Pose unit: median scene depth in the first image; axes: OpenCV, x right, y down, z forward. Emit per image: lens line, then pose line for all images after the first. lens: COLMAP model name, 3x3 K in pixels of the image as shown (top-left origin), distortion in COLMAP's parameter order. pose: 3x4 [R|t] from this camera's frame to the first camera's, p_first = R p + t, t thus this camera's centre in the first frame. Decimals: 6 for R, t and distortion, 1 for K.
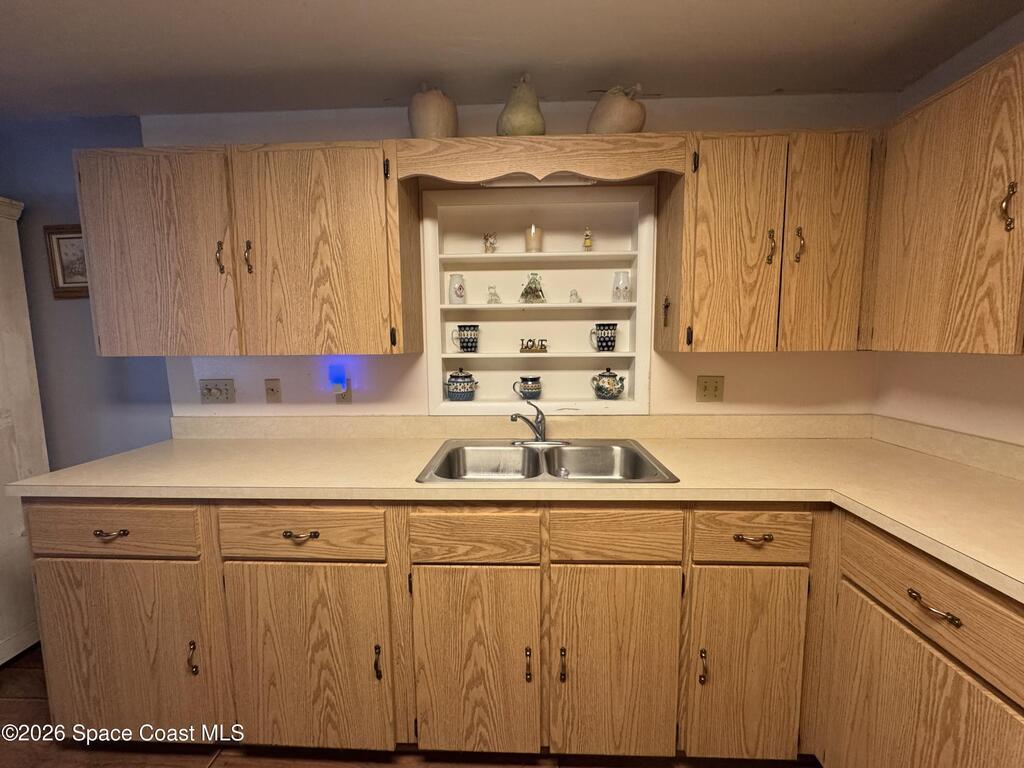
lens RADIAL K [[407.7, 0, 515.3], [0, 407.7, 383.8], [0, 0, 1]] dist [-0.004086, 0.001340]
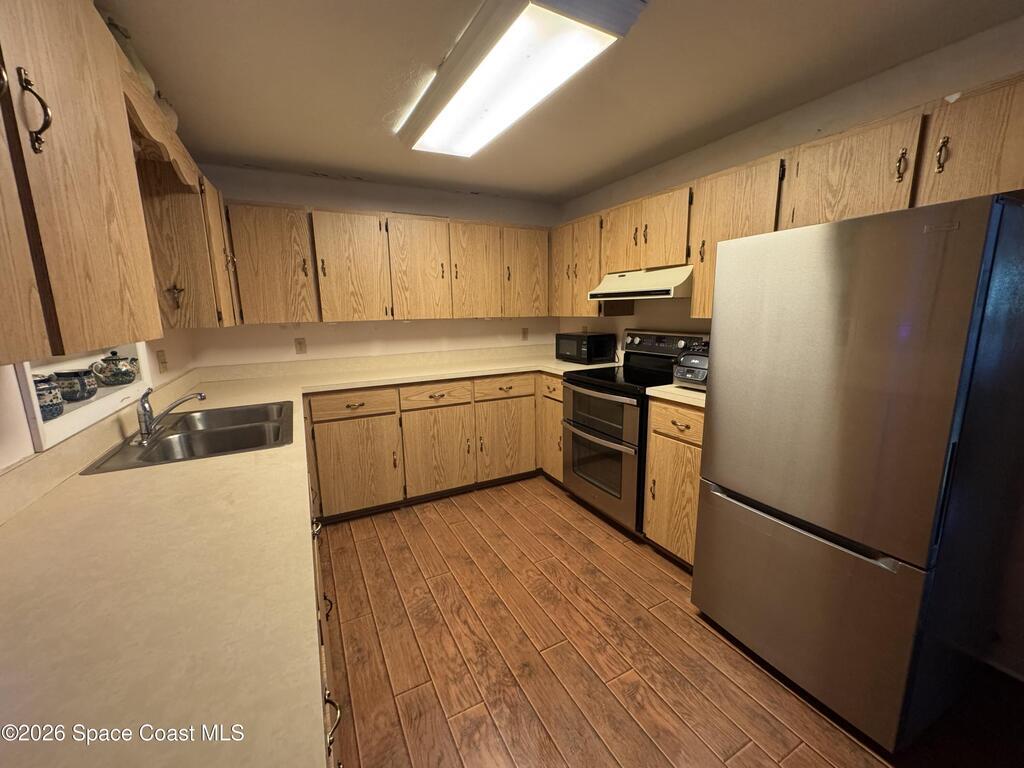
lens RADIAL K [[407.7, 0, 509.9], [0, 407.7, 383.1], [0, 0, 1]] dist [-0.004086, 0.001340]
pose [[-0.493493, -0.135687, 0.859101, -1.802162], [0.112614, 0.969473, 0.217808, -0.119058], [-0.862429, 0.204234, -0.463147, 1.175600]]
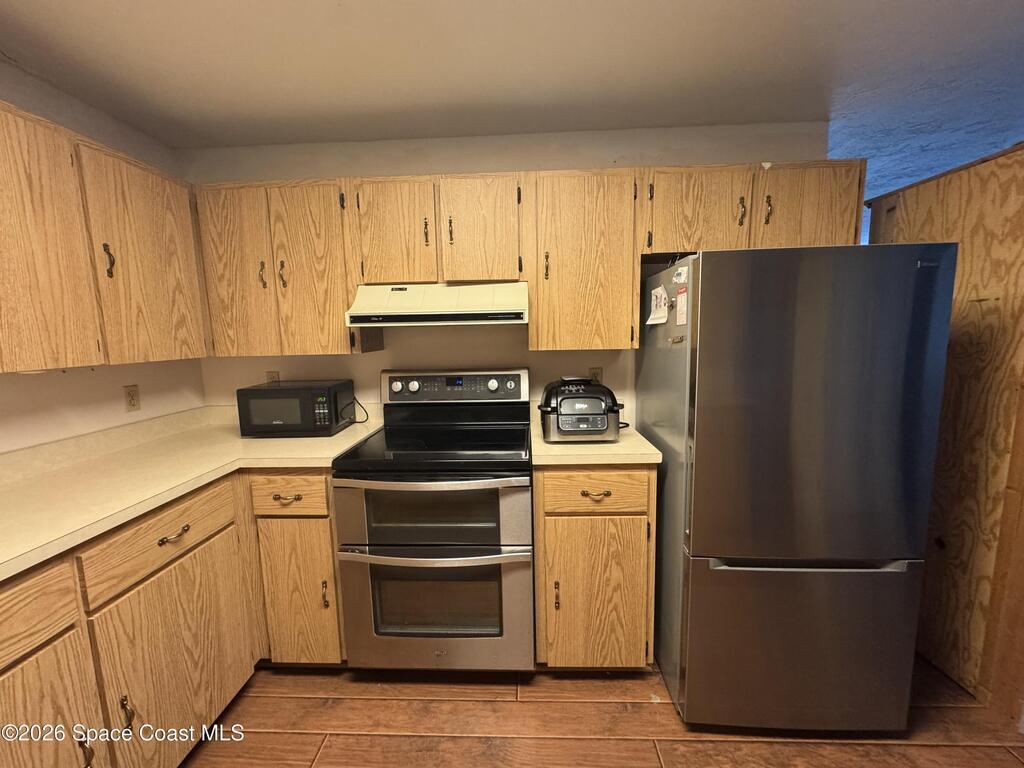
lens RADIAL K [[407.7, 0, 515.0], [0, 407.7, 381.9], [0, 0, 1]] dist [-0.004086, 0.001340]
pose [[-0.999434, 0.032901, 0.006956, -0.241488], [0.033622, 0.973616, 0.225703, -0.127360], [0.000653, 0.225809, -0.974171, 0.910940]]
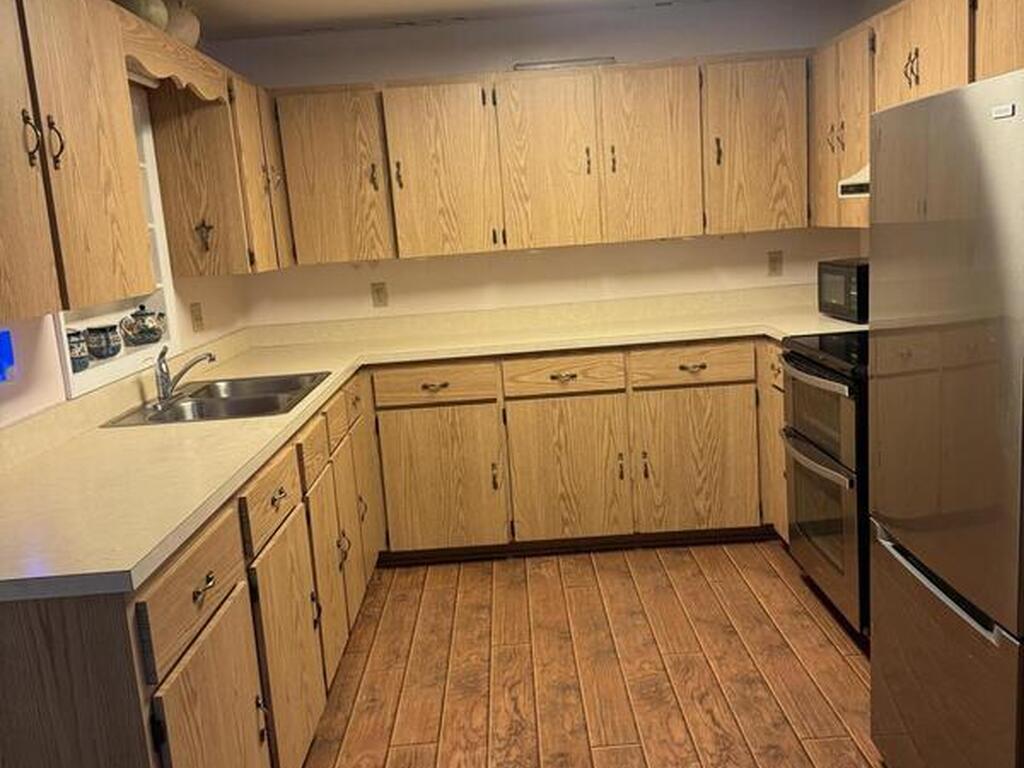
lens RADIAL K [[960.5, 0, 512.0], [0, 960.5, 389.5], [0, 0, 1]] dist [0.096105, 0.000000]
pose [[-0.048536, -0.160656, 0.985816, -3.044987], [0.175913, 0.970177, 0.166769, -0.120972], [-0.983208, 0.181512, -0.018827, 0.618737]]
